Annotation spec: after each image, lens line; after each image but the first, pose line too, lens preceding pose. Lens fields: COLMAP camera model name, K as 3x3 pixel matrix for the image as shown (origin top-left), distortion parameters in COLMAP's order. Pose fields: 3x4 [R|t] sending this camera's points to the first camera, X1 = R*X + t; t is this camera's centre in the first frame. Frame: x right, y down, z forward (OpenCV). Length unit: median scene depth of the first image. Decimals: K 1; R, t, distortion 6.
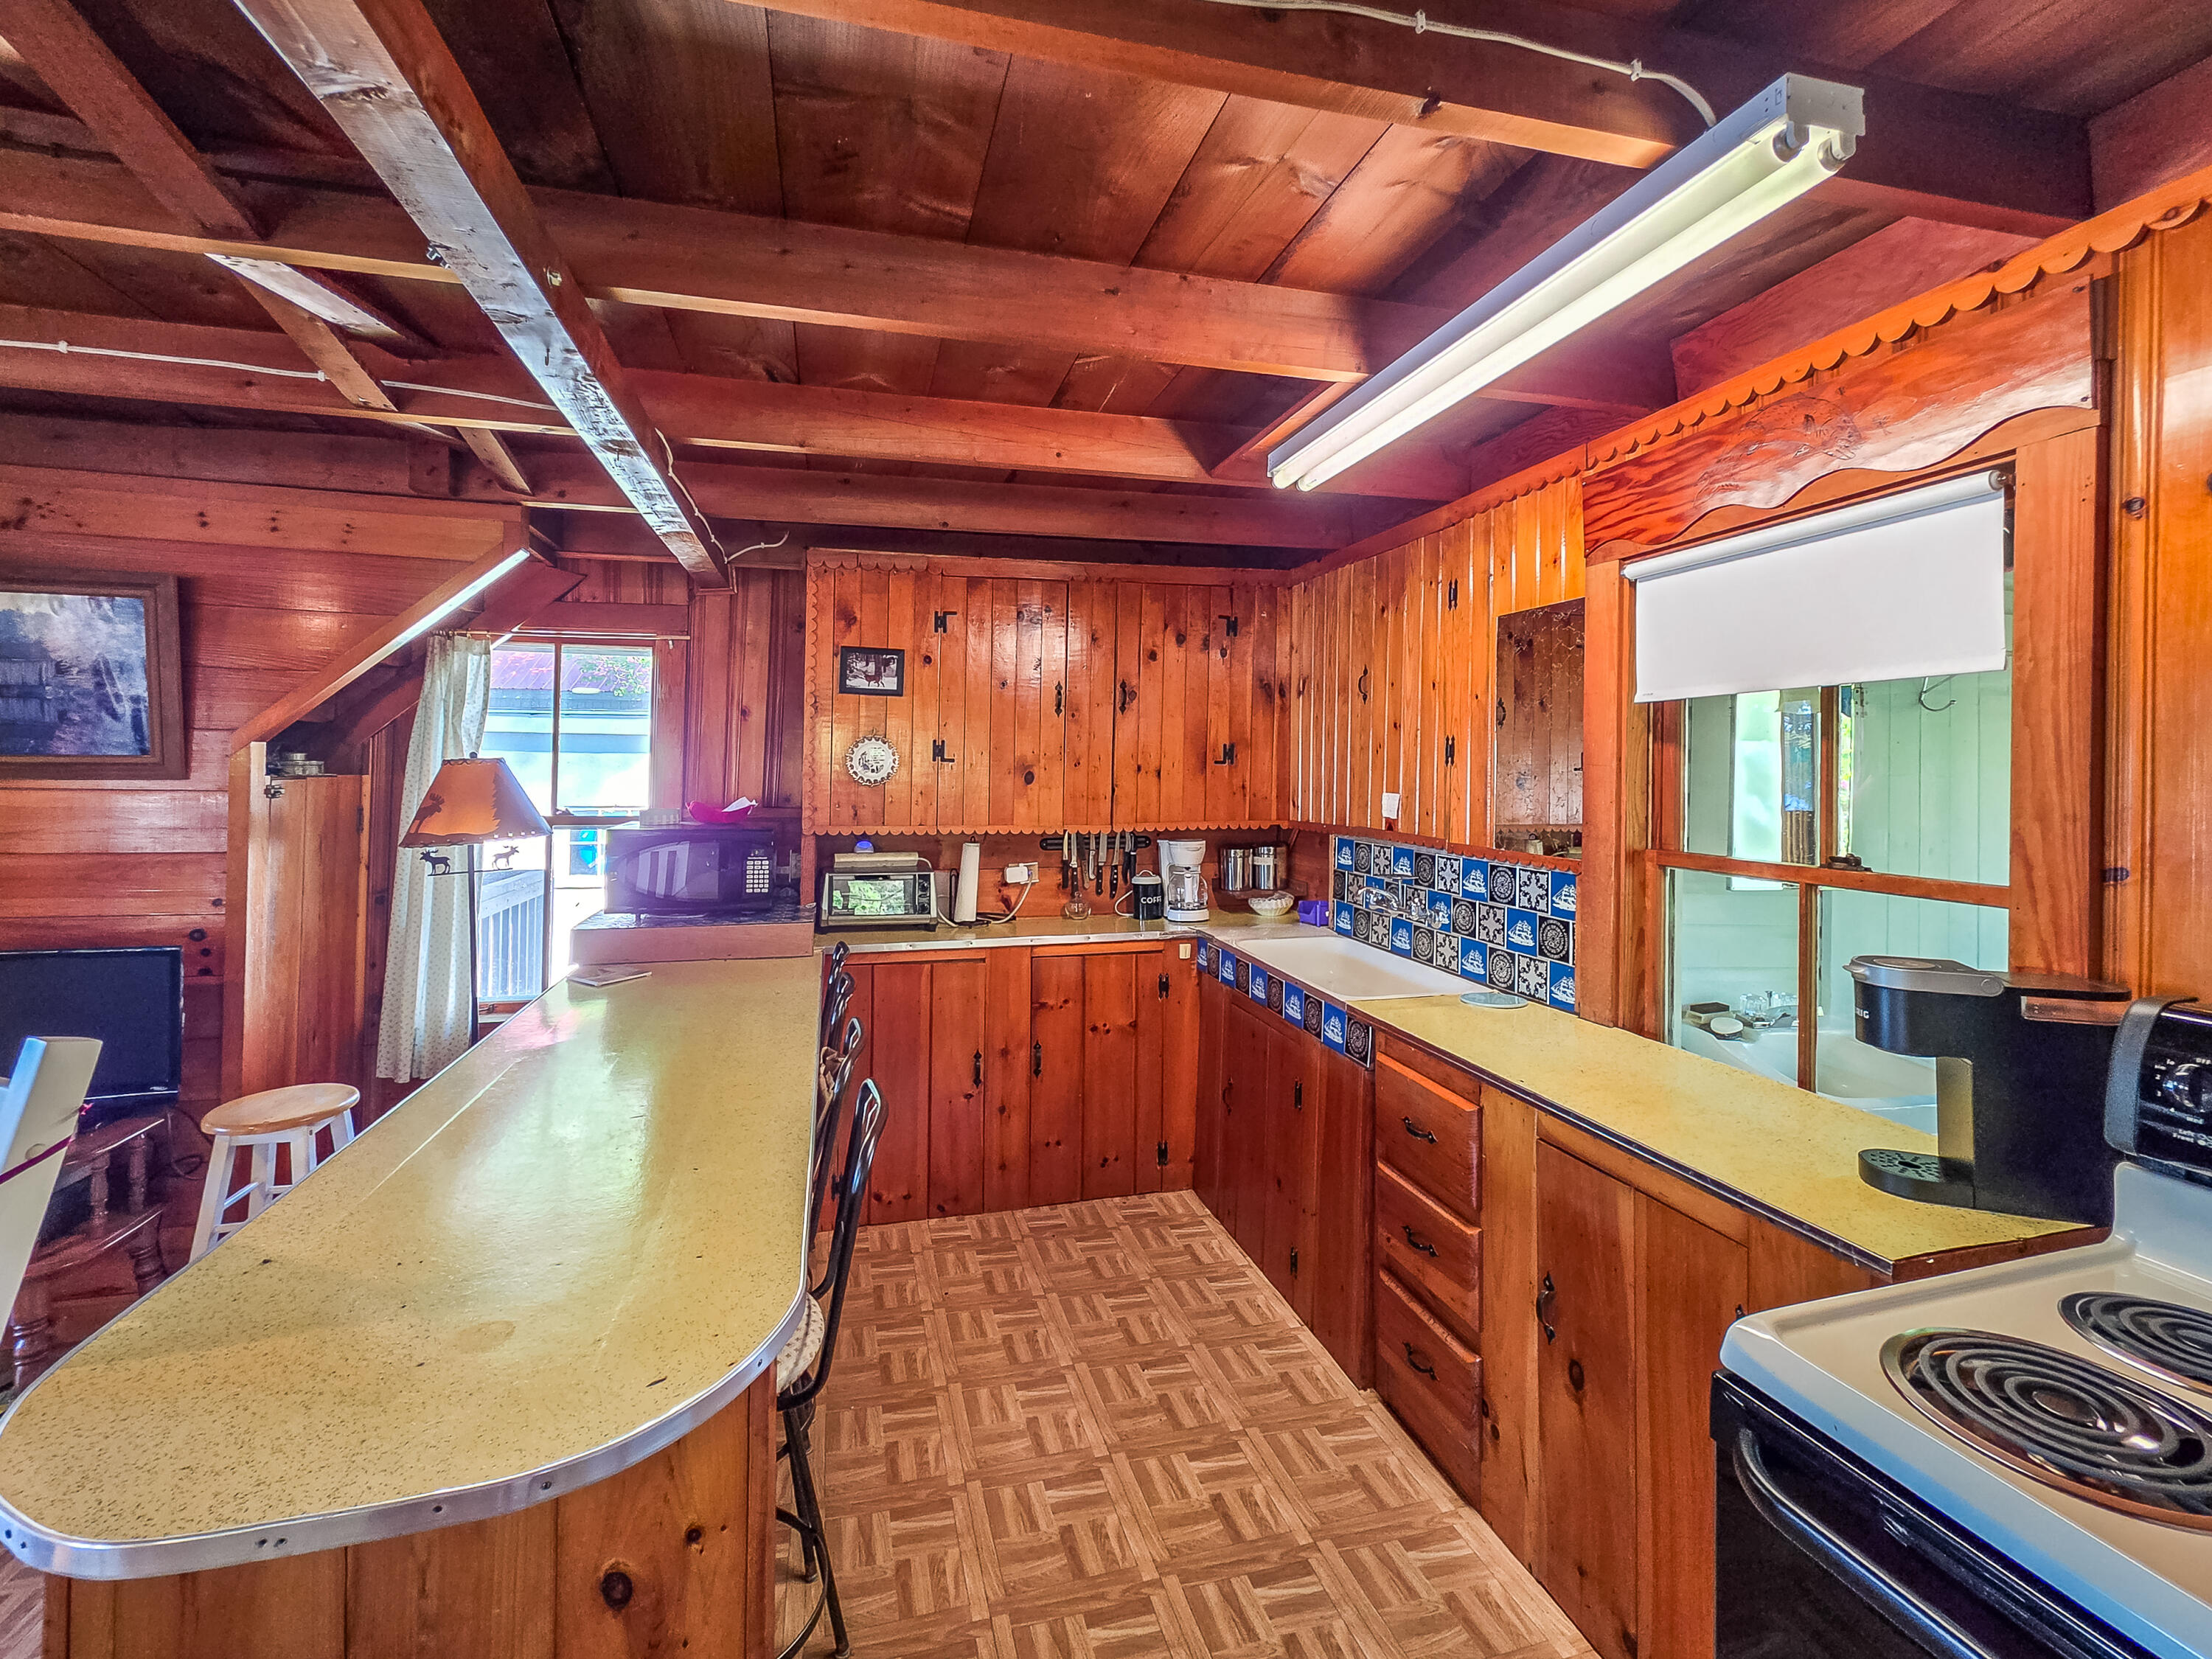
lens RADIAL K [[928.0, 0, 1111.7], [0, 928.0, 765.7], [0, 0, 1]] dist [0.000858, 0.000143]
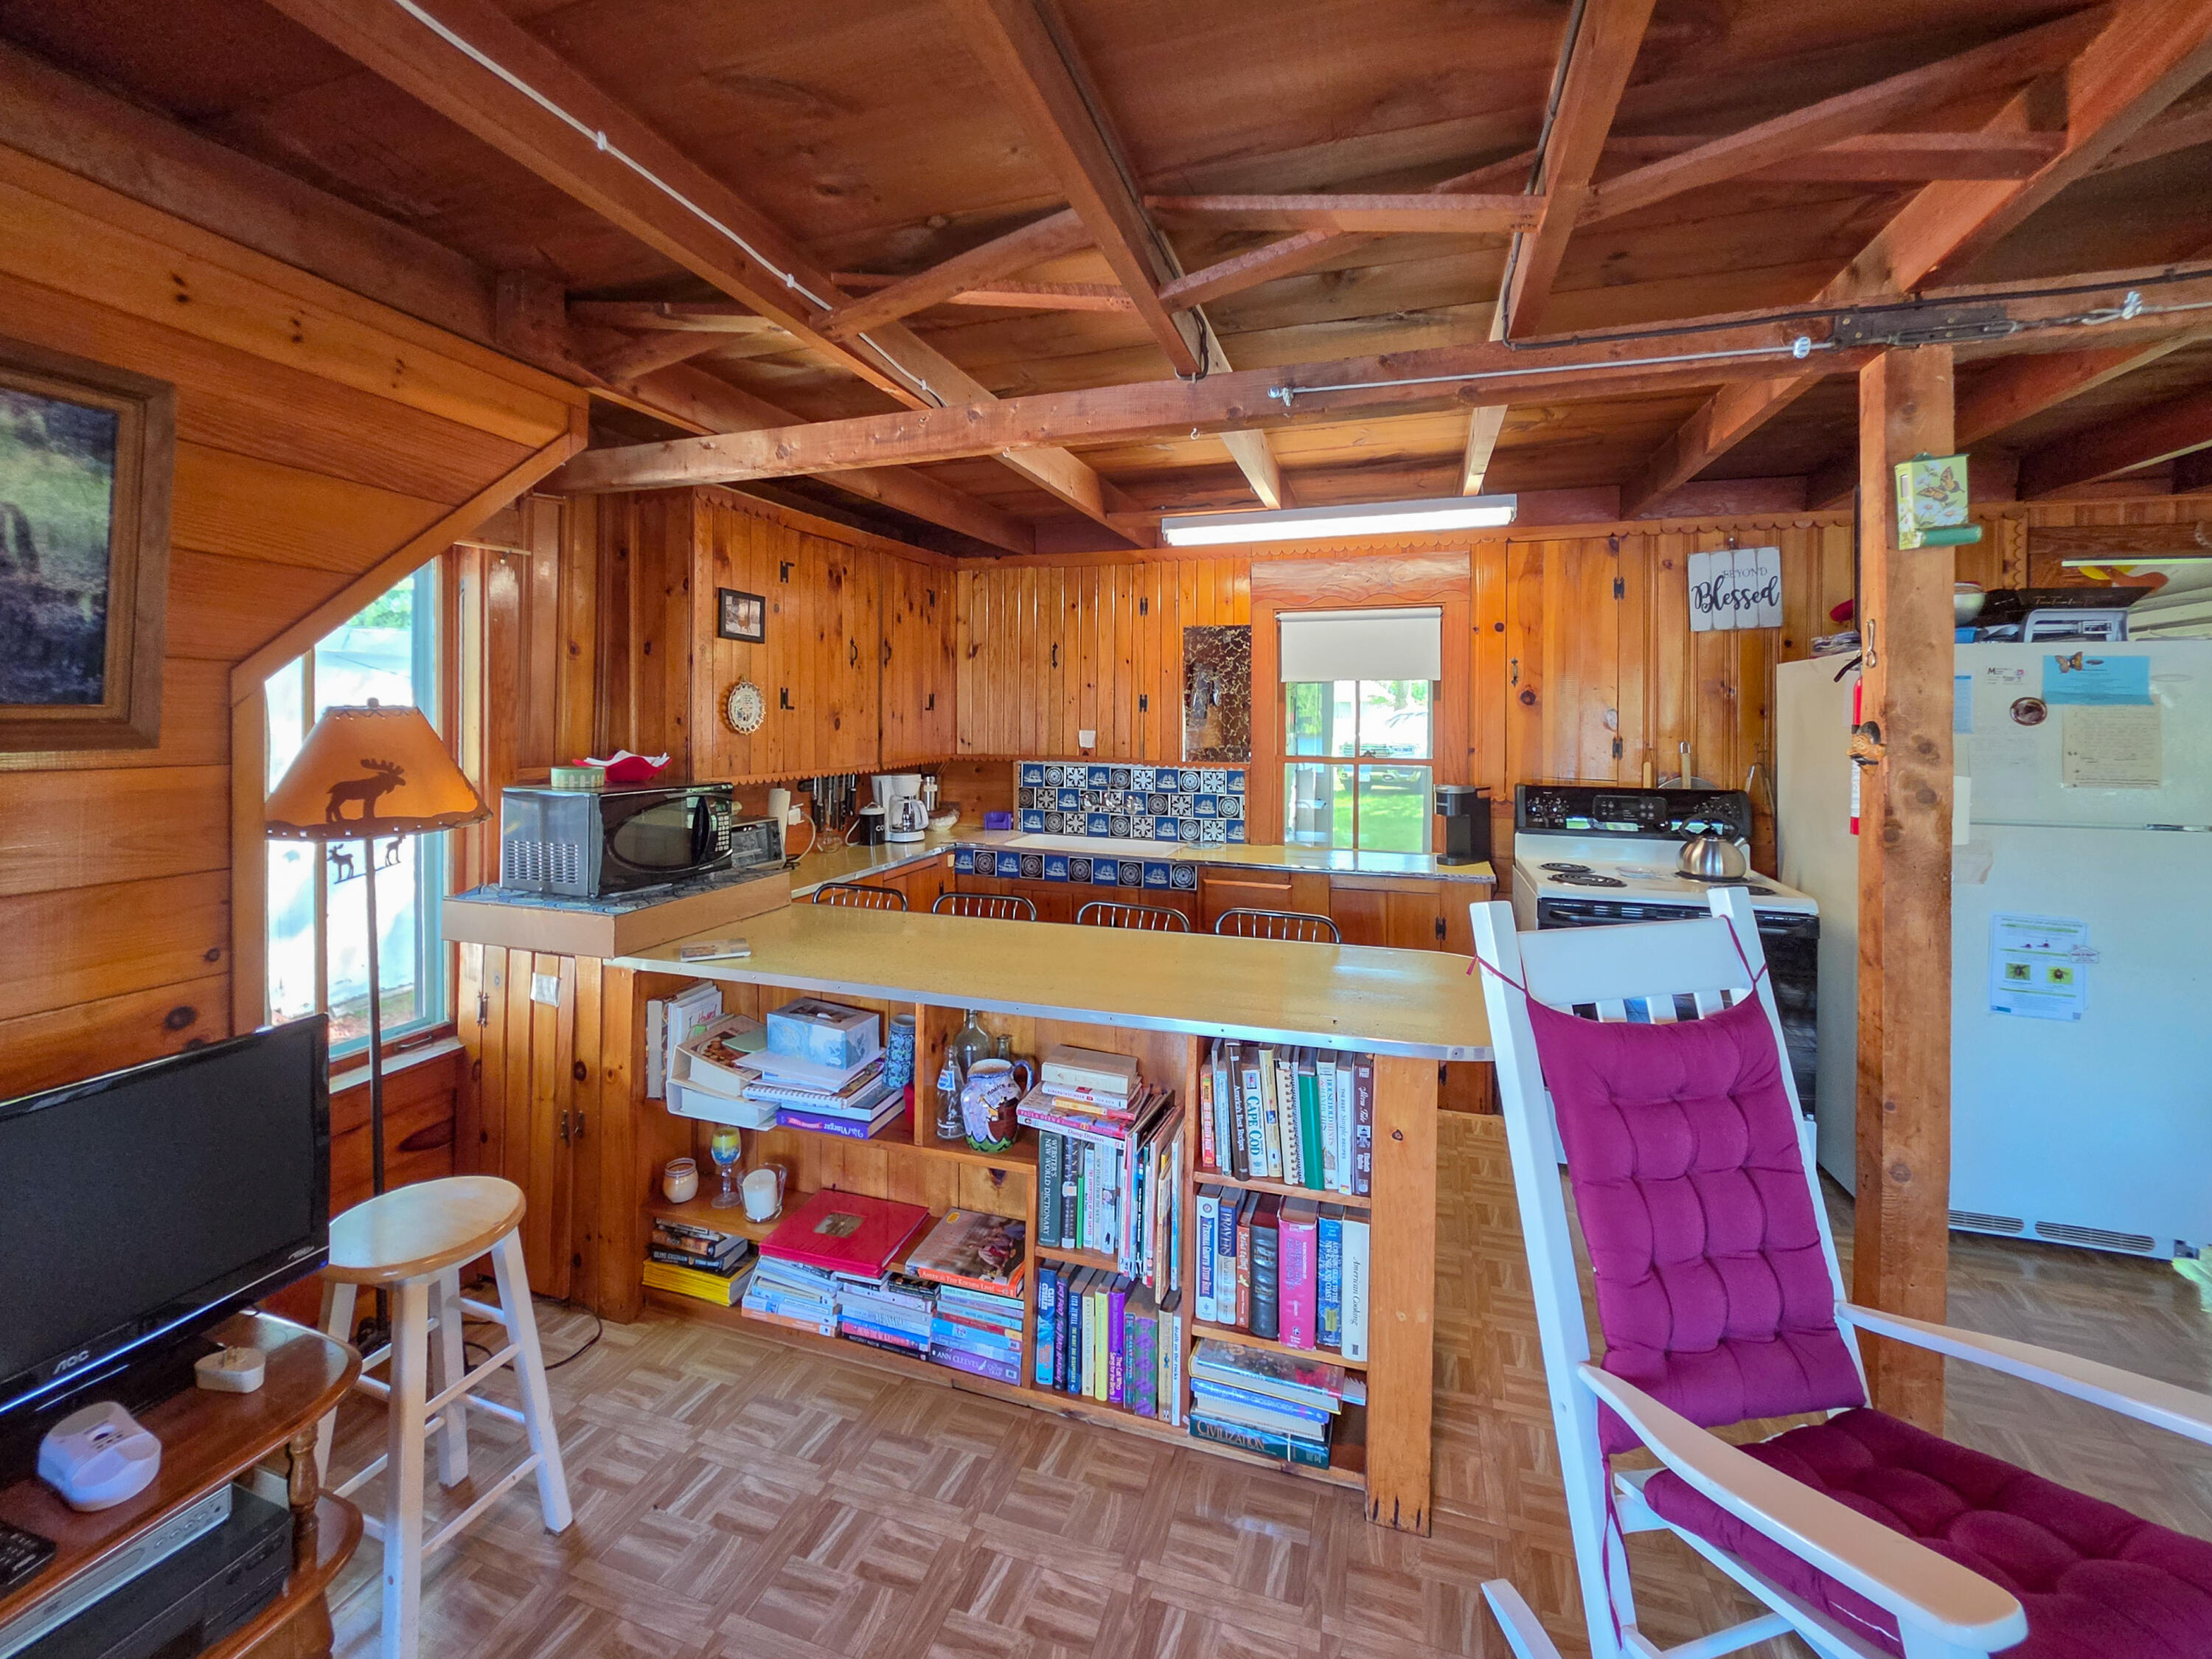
lens RADIAL K [[905.0, 0, 1107.5], [0, 905.0, 726.1], [0, 0, 1]] dist [-0.001691, 0.000003]
pose [[0.544803, -0.015414, 0.838422, -0.864855], [-0.005326, 0.999747, 0.021840, -0.009839], [-0.838547, -0.016364, 0.544583, 0.166881]]
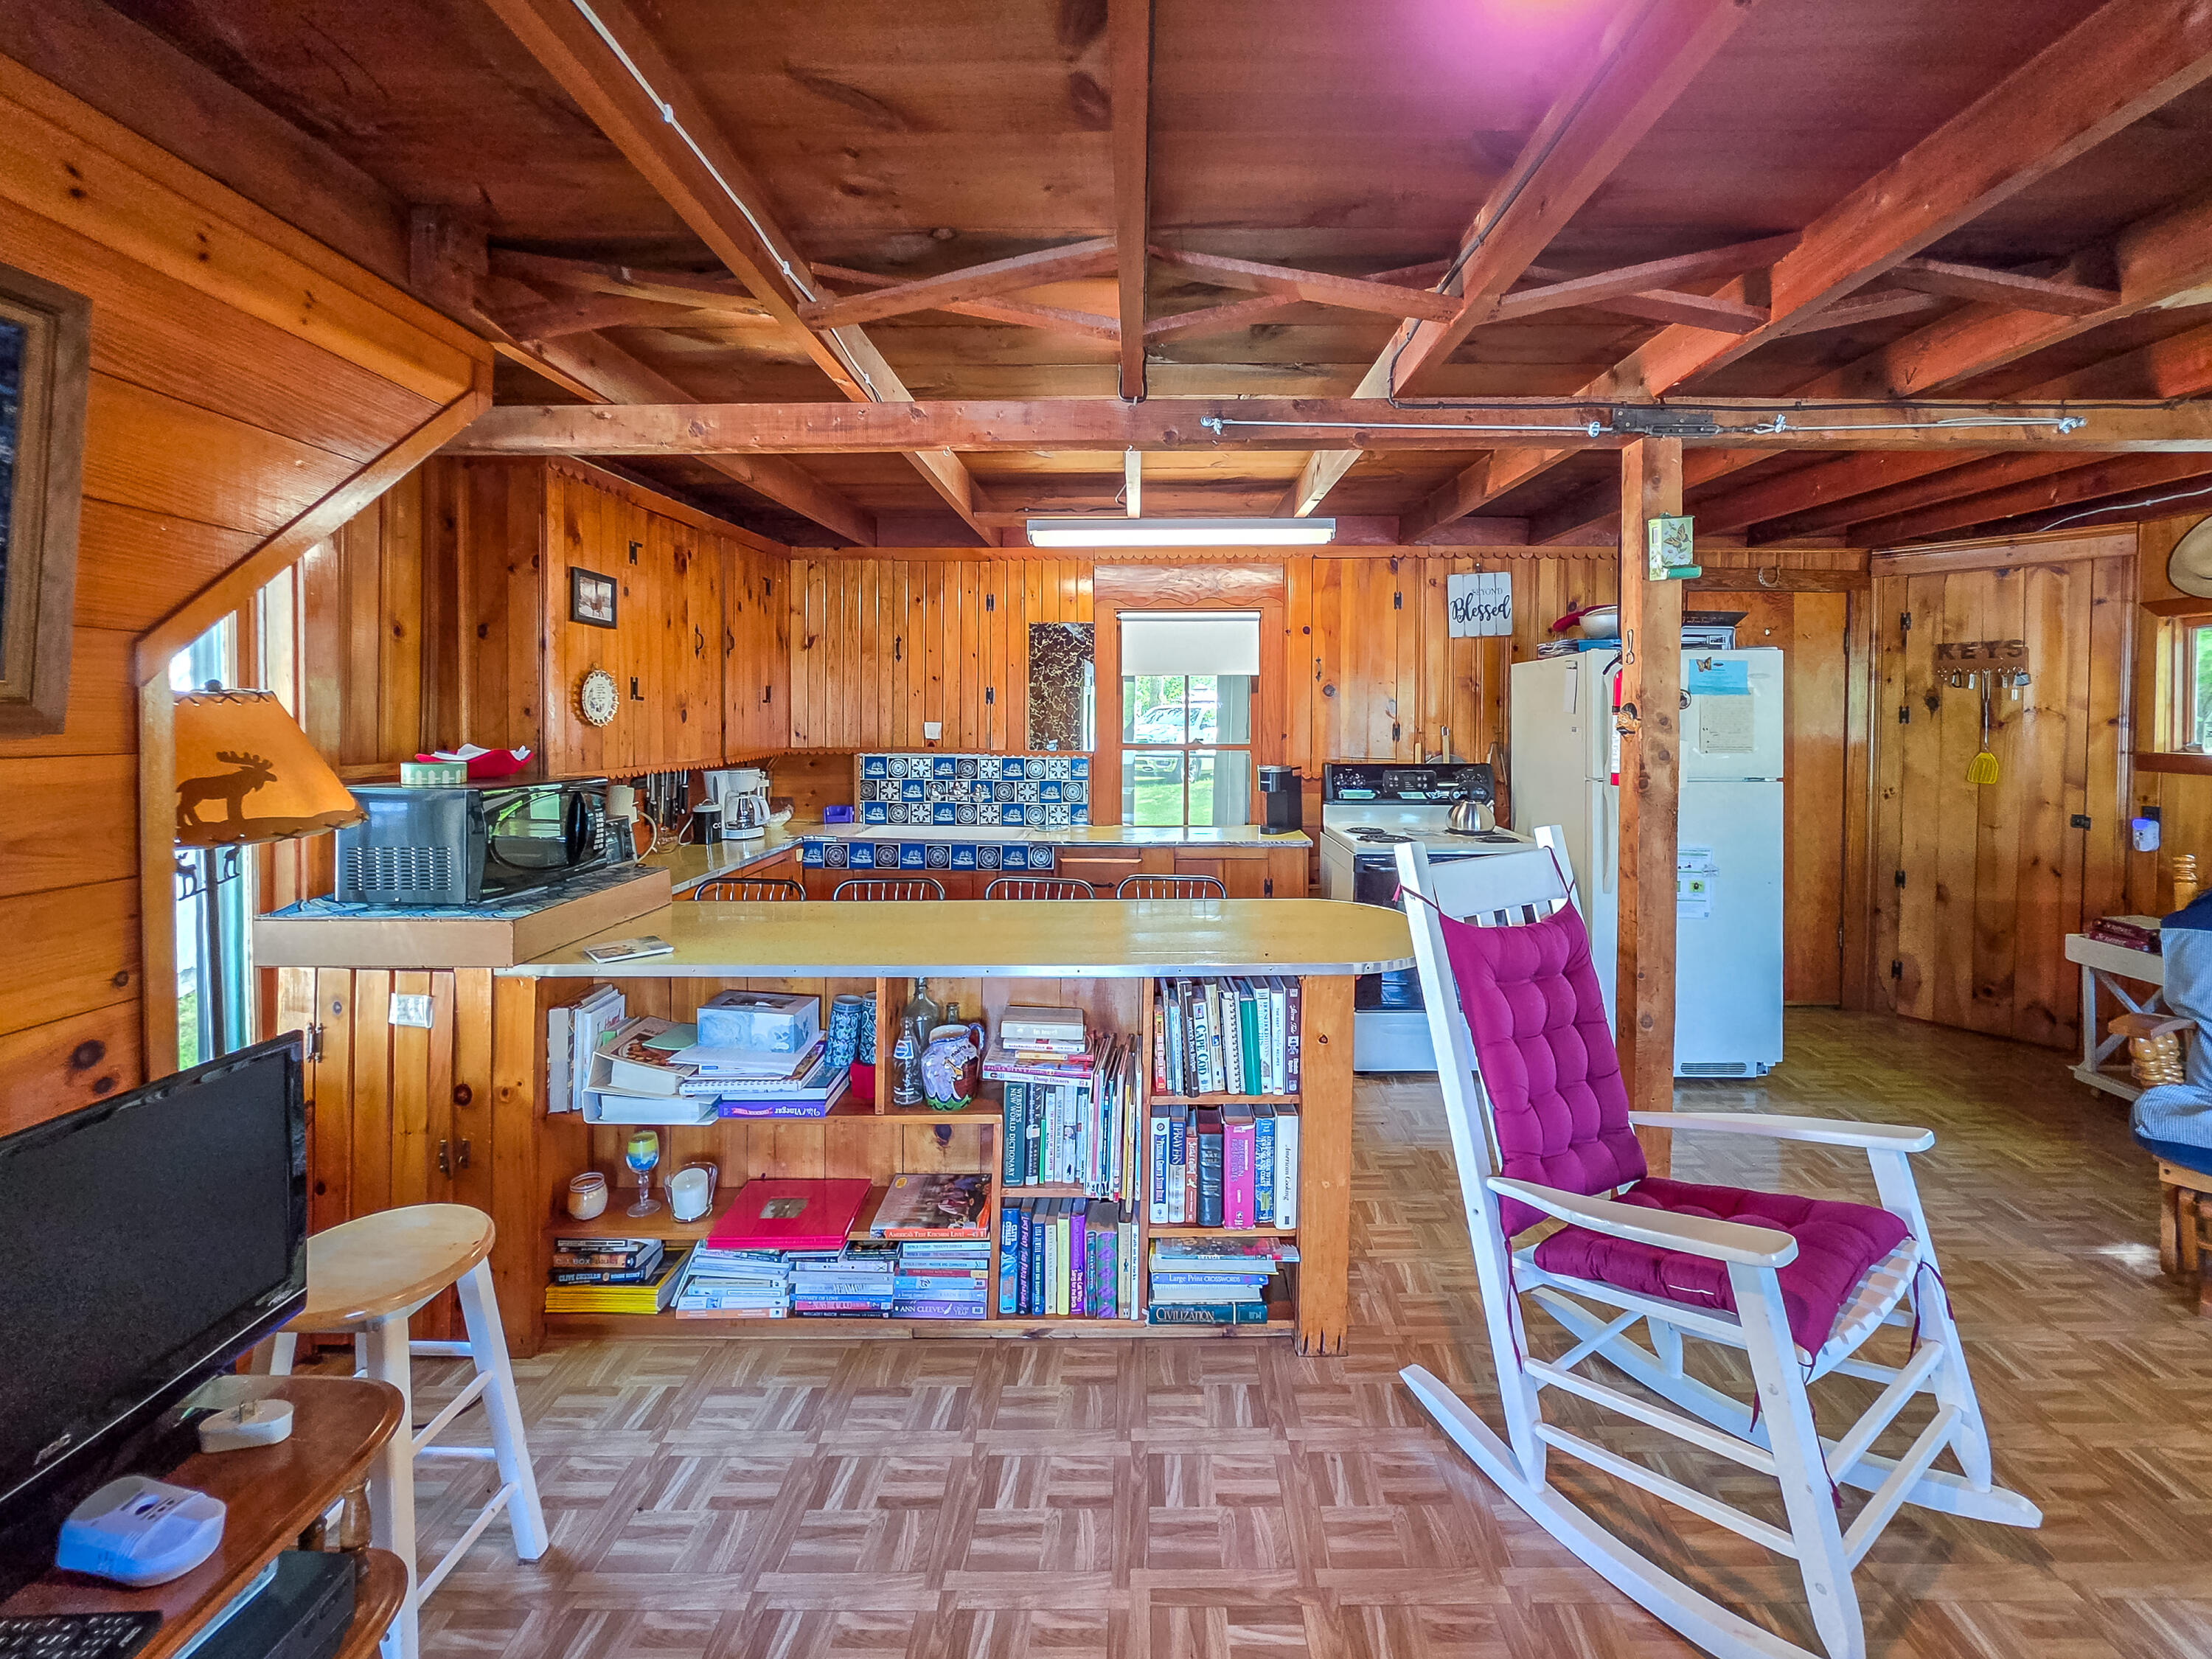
lens RADIAL K [[885.5, 0, 1141.9], [0, 885.5, 738.4], [0, 0, 1]] dist [-0.001921, 0.000646]
pose [[0.262196, -0.035505, 0.964361, -0.972902], [-0.003644, 0.999279, 0.037781, -0.000976], [-0.965008, -0.013420, 0.261877, 0.268123]]
